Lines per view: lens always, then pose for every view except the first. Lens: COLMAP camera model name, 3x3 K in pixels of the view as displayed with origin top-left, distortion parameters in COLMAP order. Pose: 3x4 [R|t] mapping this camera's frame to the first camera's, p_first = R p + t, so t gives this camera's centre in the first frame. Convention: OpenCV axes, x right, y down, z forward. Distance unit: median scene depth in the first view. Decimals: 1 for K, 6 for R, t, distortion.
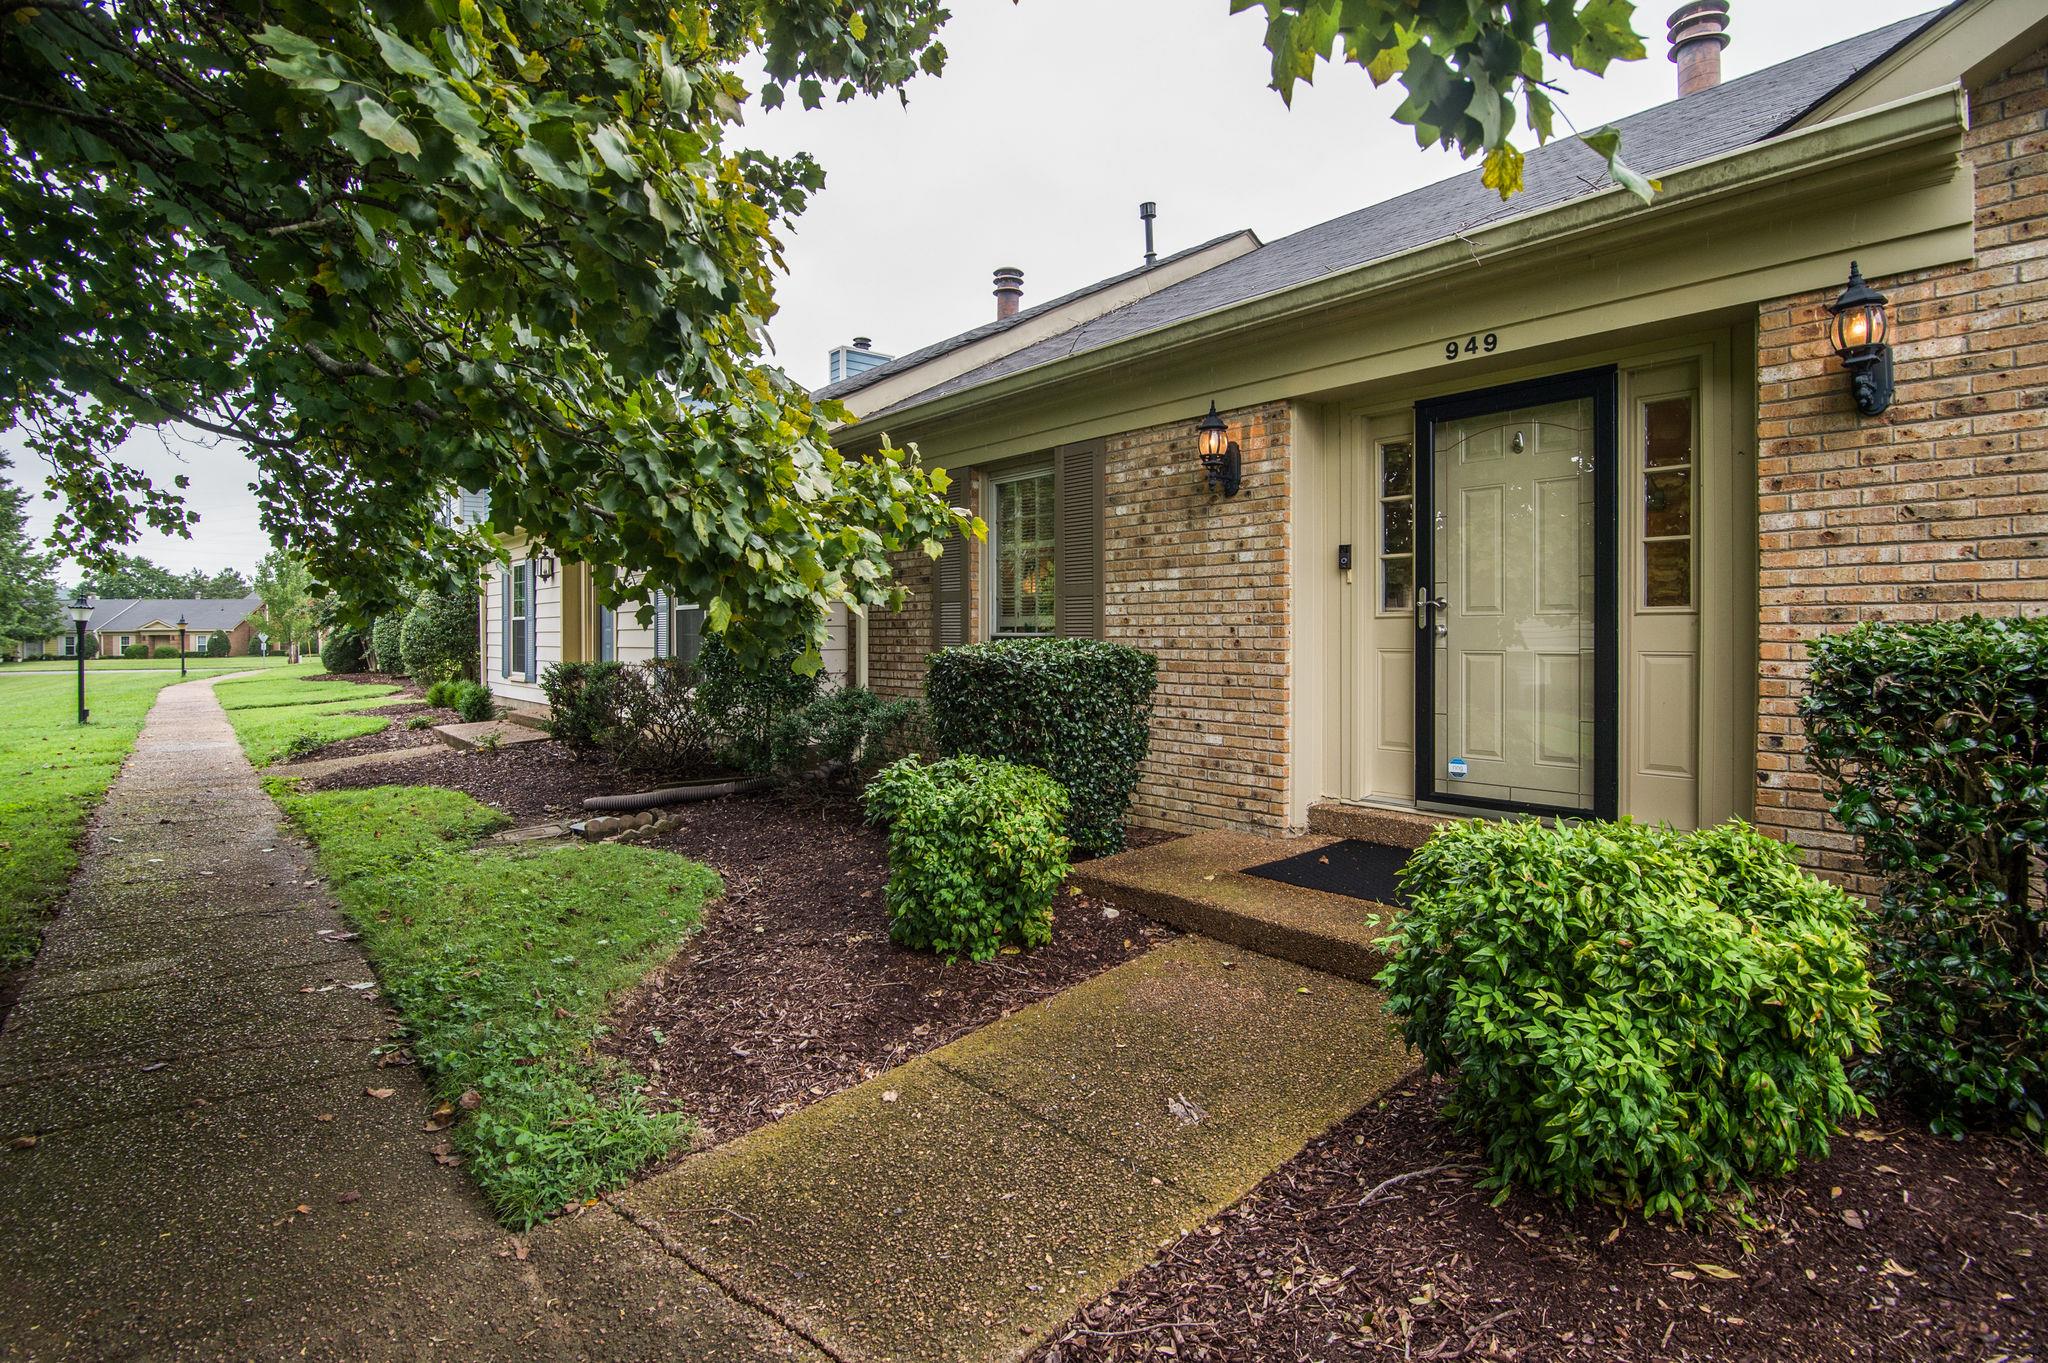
lens RADIAL K [[1022.9, 0, 1009.2], [0, 1022.9, 652.2], [0, 0, 1]] dist [-0.017029, -0.000231]
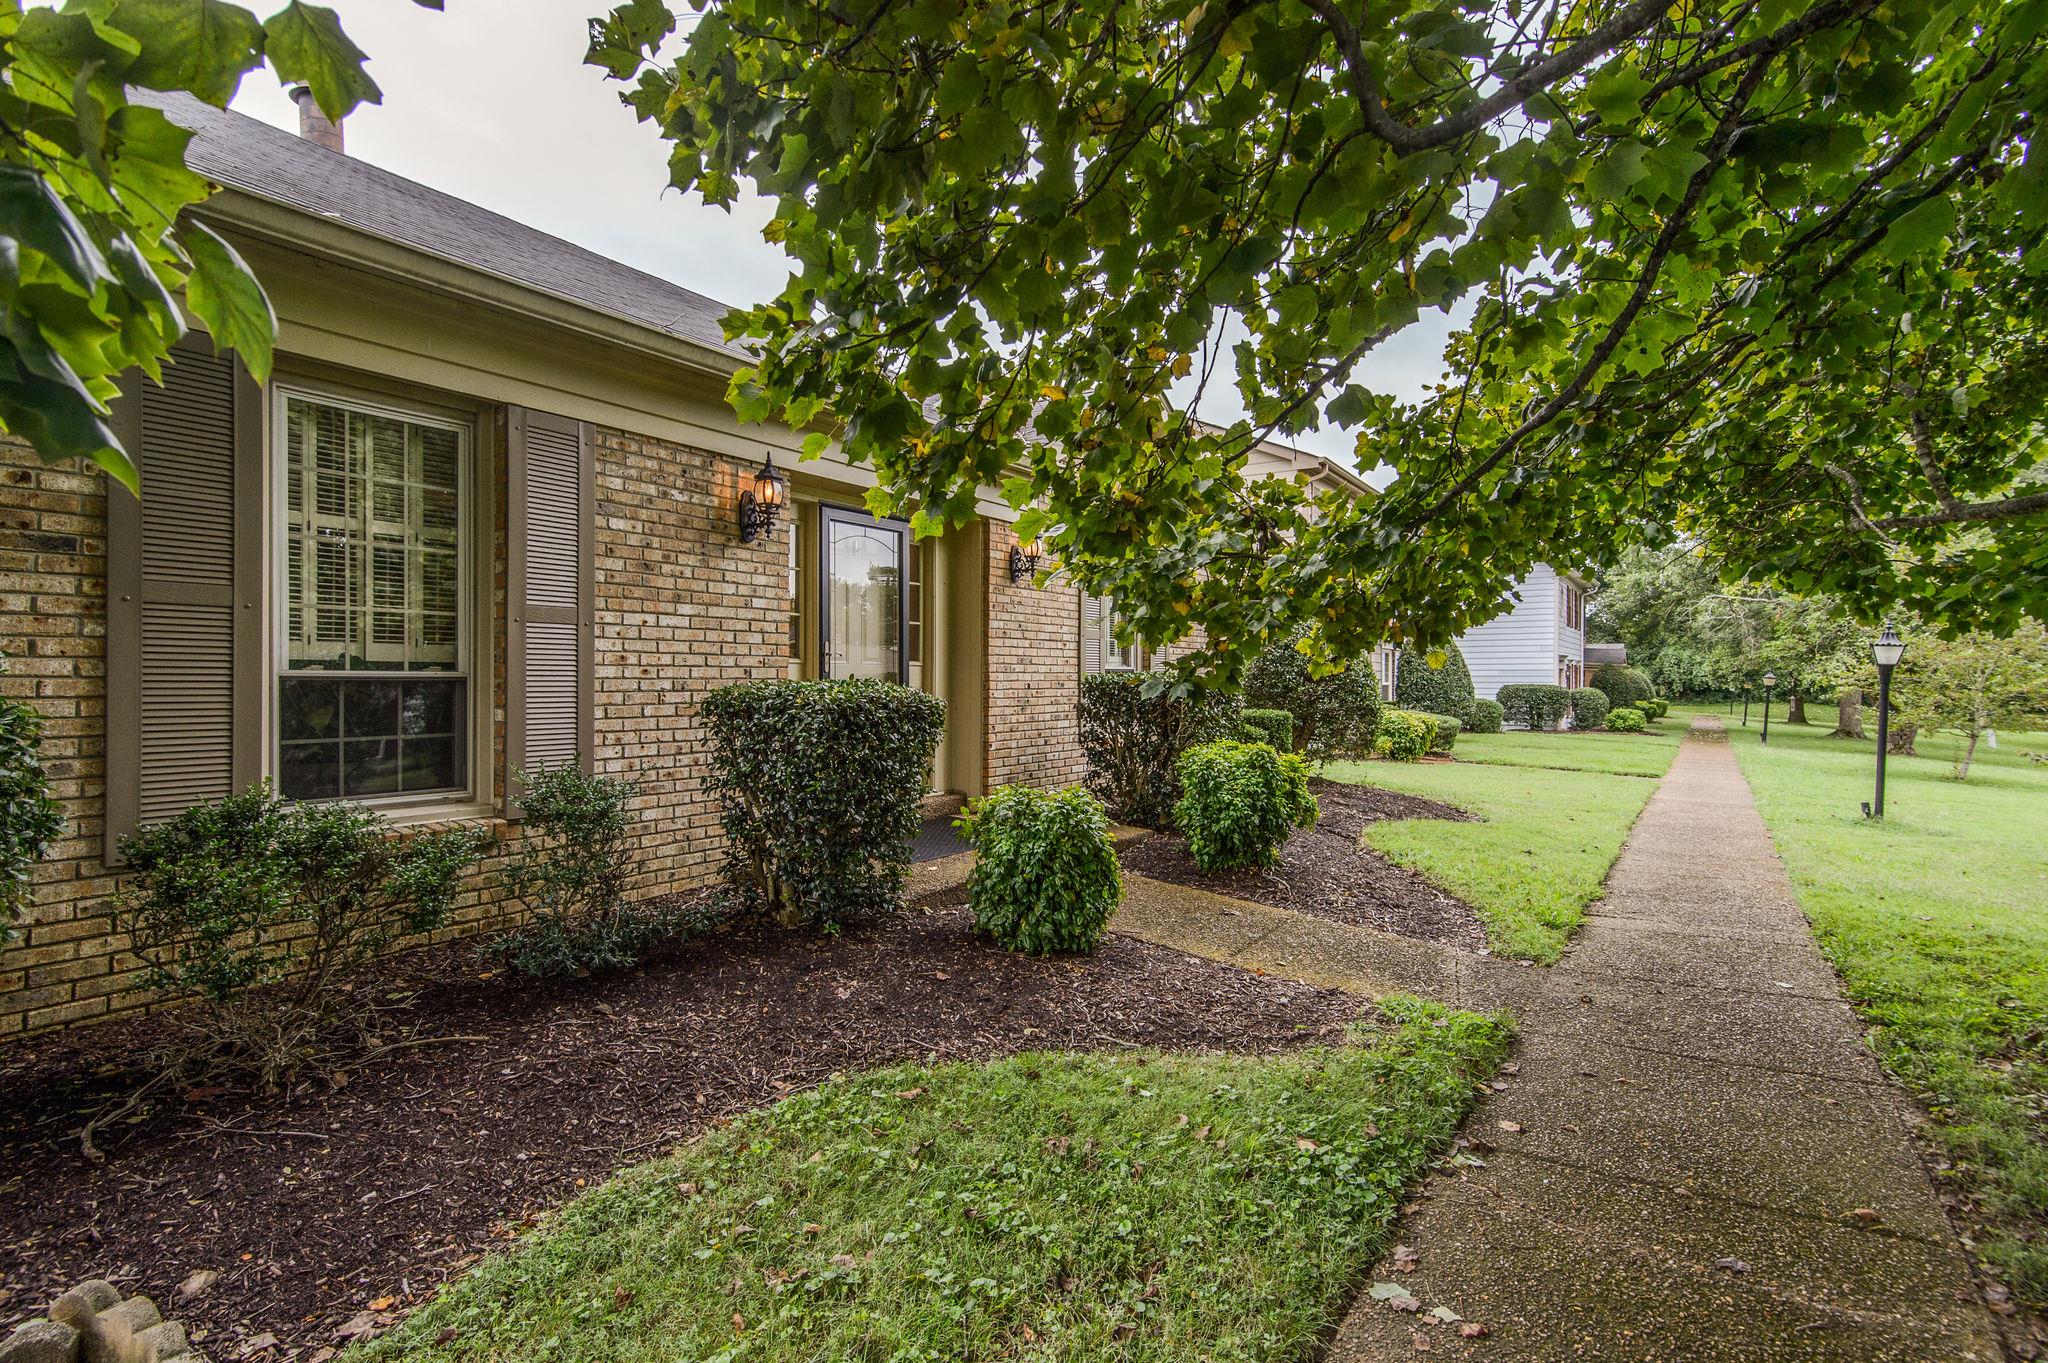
lens RADIAL K [[1014.5, 0, 1018.7], [0, 1014.5, 683.5], [0, 0, 1]] dist [0.003627, 0.000046]
pose [[-0.295209, -0.008816, 0.955392, -0.886707], [0.008620, 0.999892, 0.011890, -0.020488], [-0.955394, 0.011746, -0.295101, 1.085101]]
